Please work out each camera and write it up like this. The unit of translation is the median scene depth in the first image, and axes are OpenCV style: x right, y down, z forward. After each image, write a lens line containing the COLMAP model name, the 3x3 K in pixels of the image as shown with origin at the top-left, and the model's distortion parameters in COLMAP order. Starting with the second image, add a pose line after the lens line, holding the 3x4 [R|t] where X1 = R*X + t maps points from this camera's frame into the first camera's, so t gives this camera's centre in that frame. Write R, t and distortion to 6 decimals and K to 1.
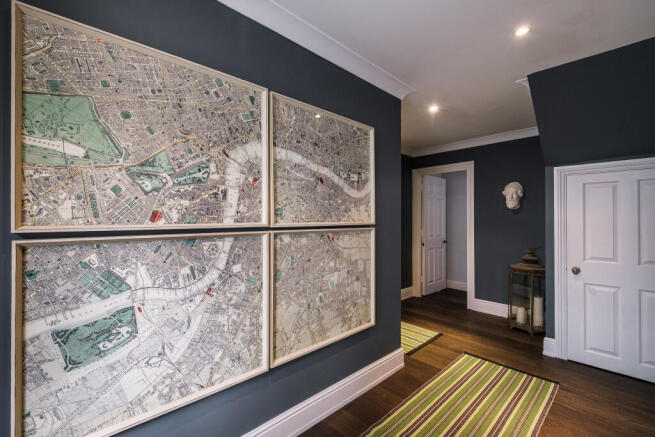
lens RADIAL K [[284.2, 0, 327.4], [0, 284.2, 218.9], [0, 0, 1]] dist [0.012642, 0.000353]
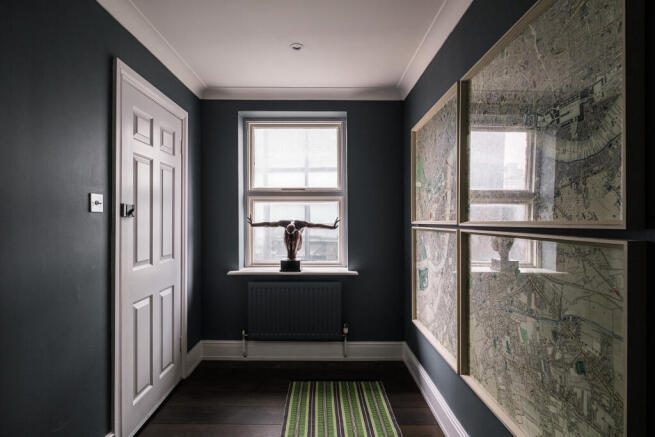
lens RADIAL K [[334.7, 0, 326.5], [0, 334.7, 220.6], [0, 0, 1]] dist [0.000028, -0.000033]
pose [[-0.674554, 0.003297, -0.738219, 0.698783], [0.005790, 0.999983, -0.000824, 0.008620], [0.738203, -0.004830, -0.674561, 1.089496]]
